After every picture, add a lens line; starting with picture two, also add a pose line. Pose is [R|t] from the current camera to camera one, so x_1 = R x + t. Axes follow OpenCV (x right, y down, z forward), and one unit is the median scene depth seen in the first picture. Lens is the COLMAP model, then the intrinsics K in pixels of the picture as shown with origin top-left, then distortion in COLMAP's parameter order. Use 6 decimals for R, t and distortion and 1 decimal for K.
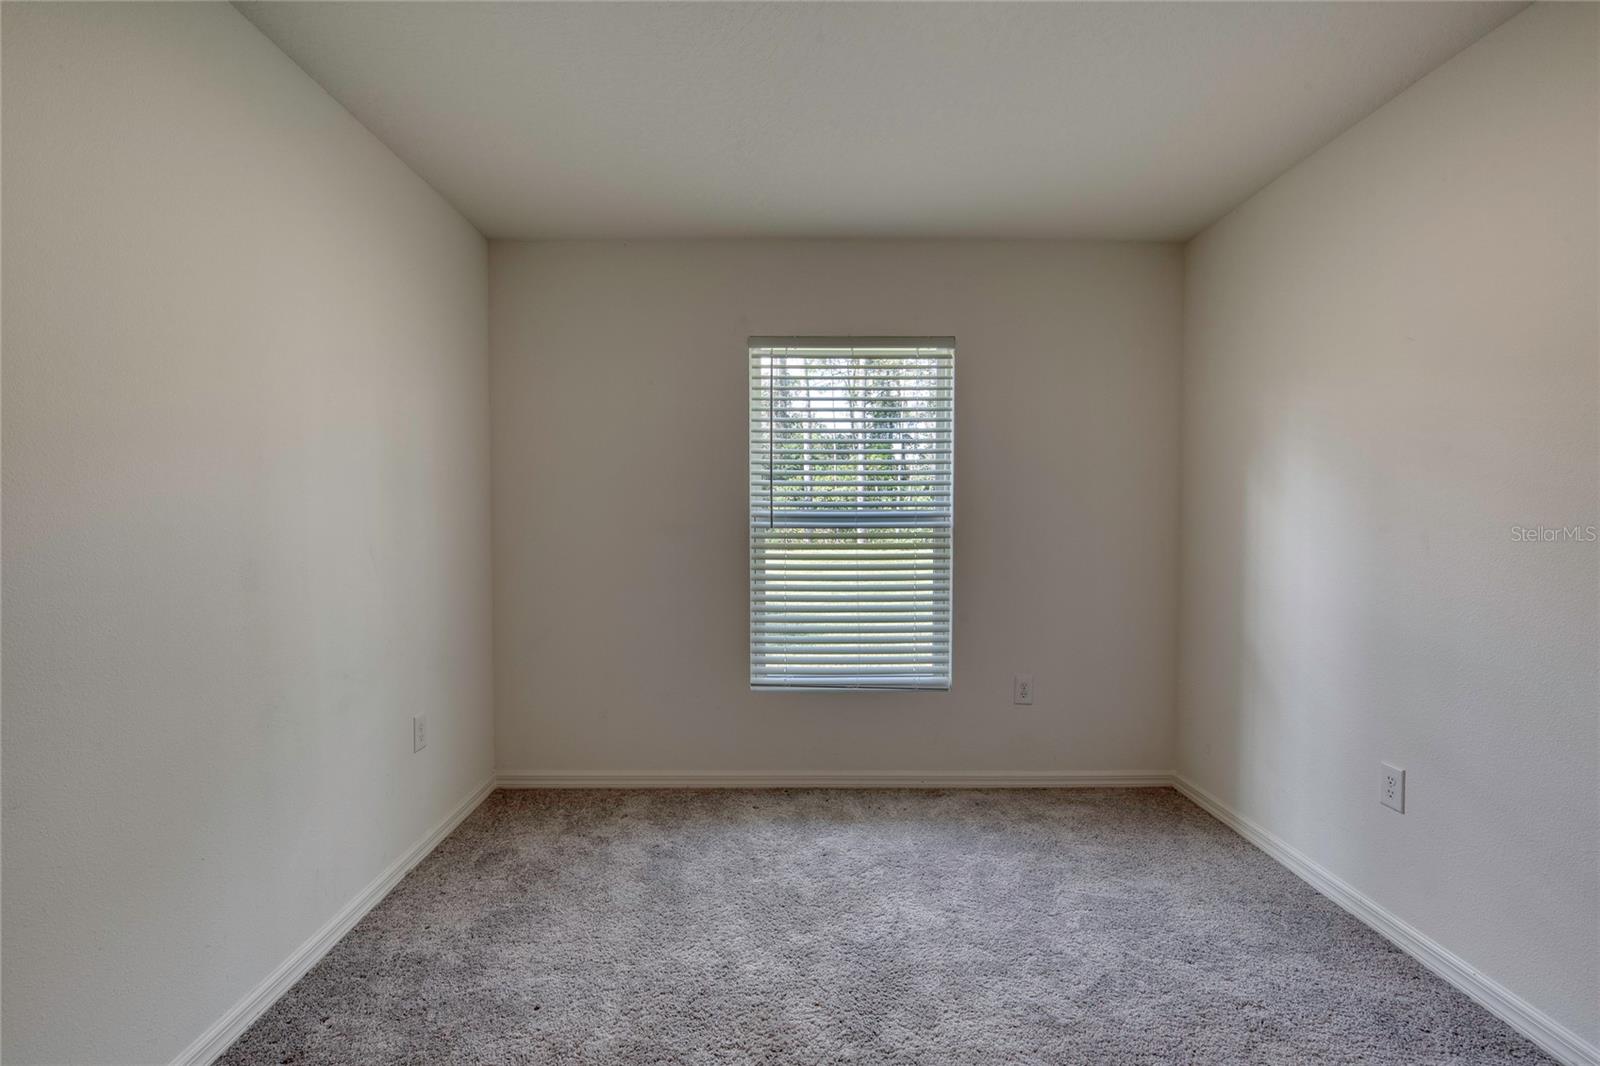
lens RADIAL K [[736.9, 0, 784.4], [0, 736.9, 534.7], [0, 0, 1]] dist [-0.015483, 0.006460]
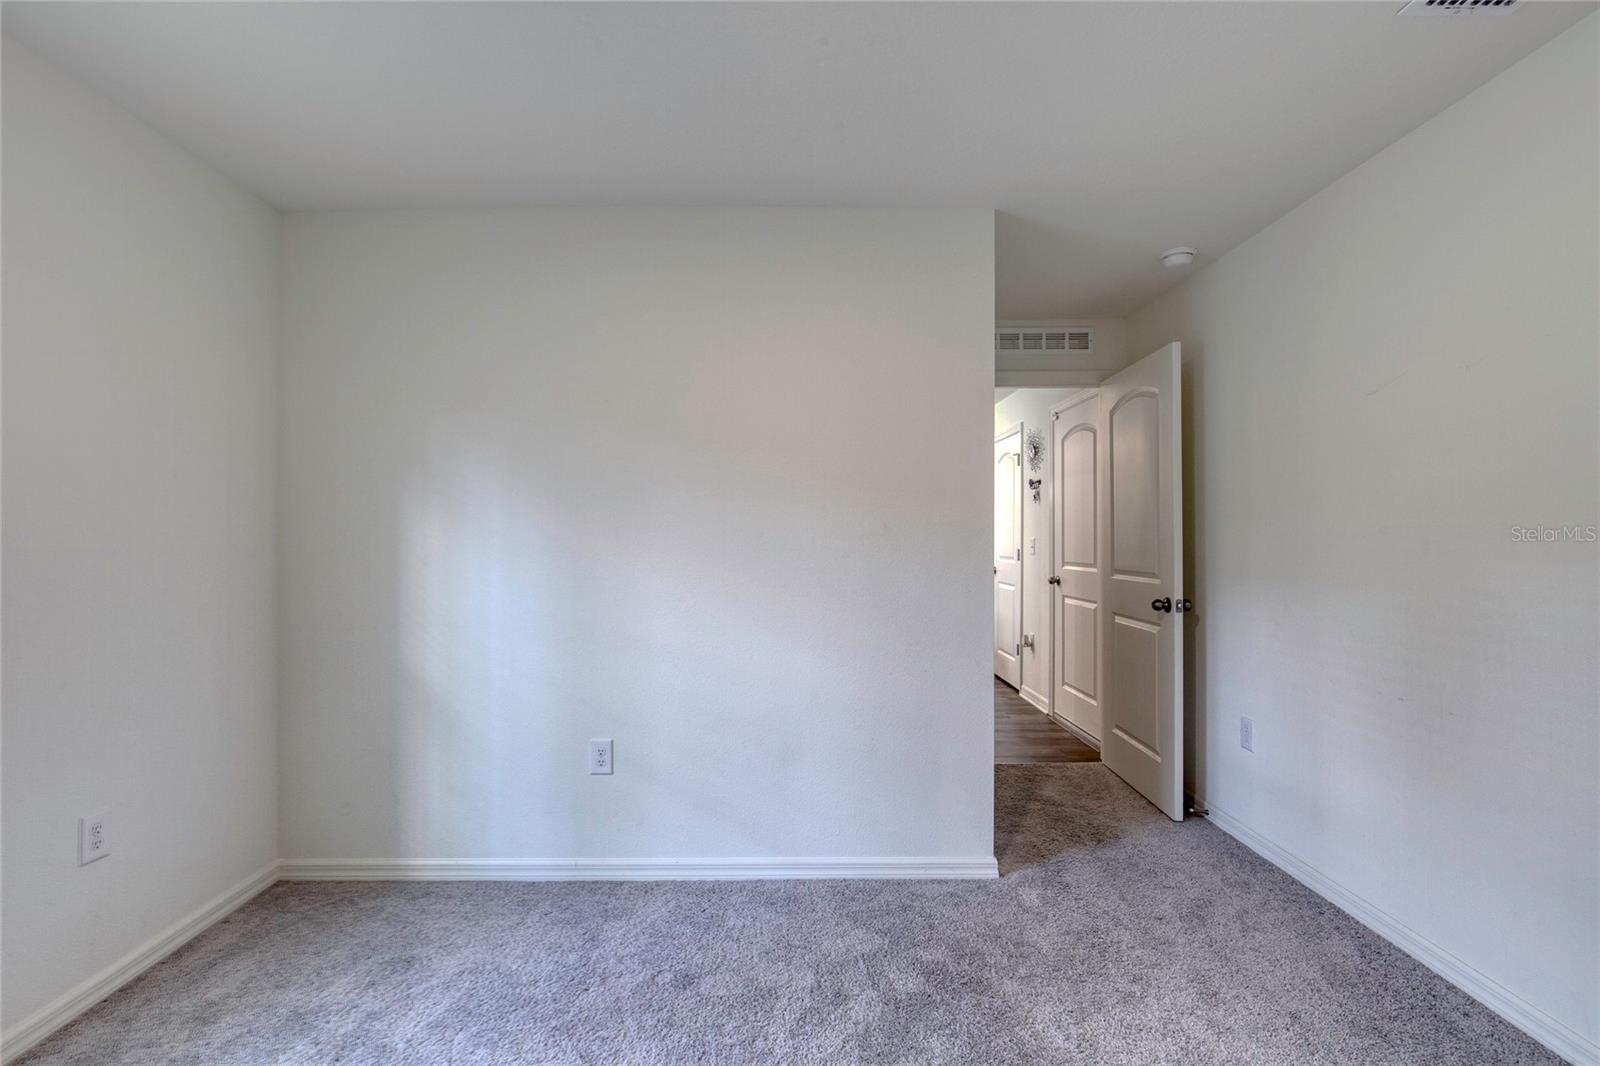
lens RADIAL K [[736.9, 0, 788.3], [0, 736.9, 534.6], [0, 0, 1]] dist [-0.015483, 0.006460]
pose [[-0.005903, 0.000483, 0.999982, -0.314619], [0.033830, 0.999428, -0.000283, -0.015776], [-0.999410, 0.033828, -0.005916, 0.508105]]
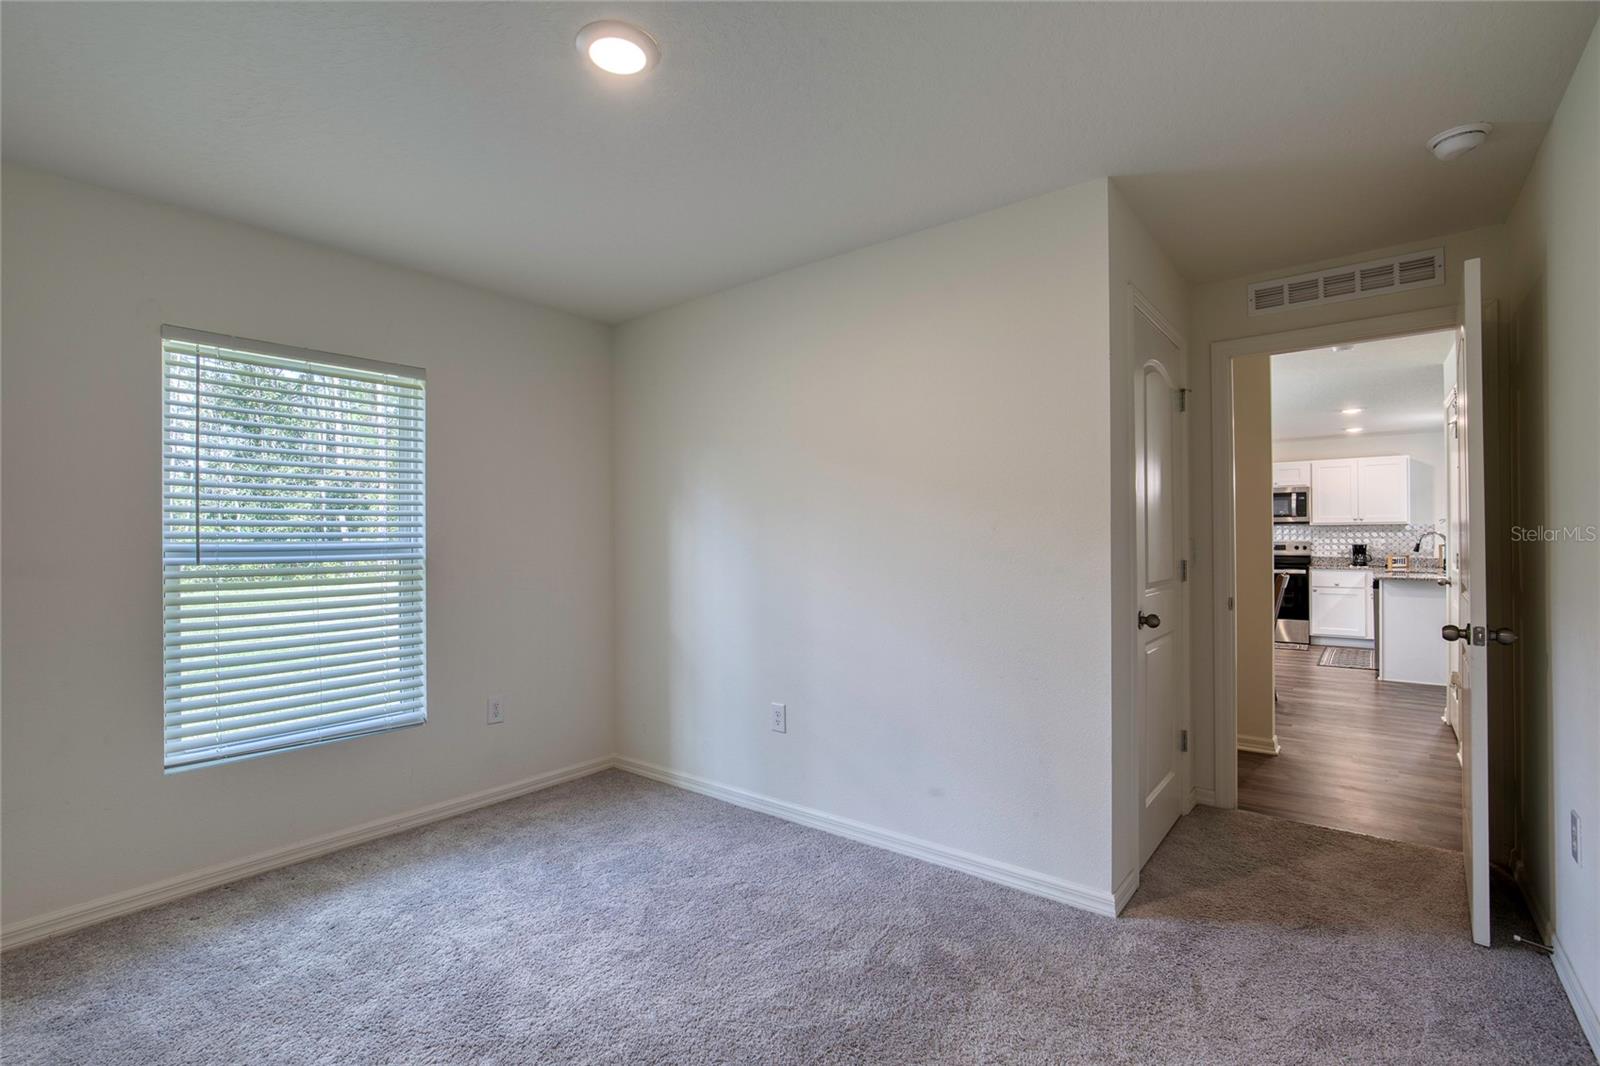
lens RADIAL K [[736.9, 0, 788.5], [0, 736.9, 534.4], [0, 0, 1]] dist [-0.015483, 0.006460]
pose [[0.631946, -0.001424, 0.775011, -0.268235], [0.033623, 0.999107, -0.025581, -0.000508], [-0.774283, 0.042224, 0.631430, -0.010005]]
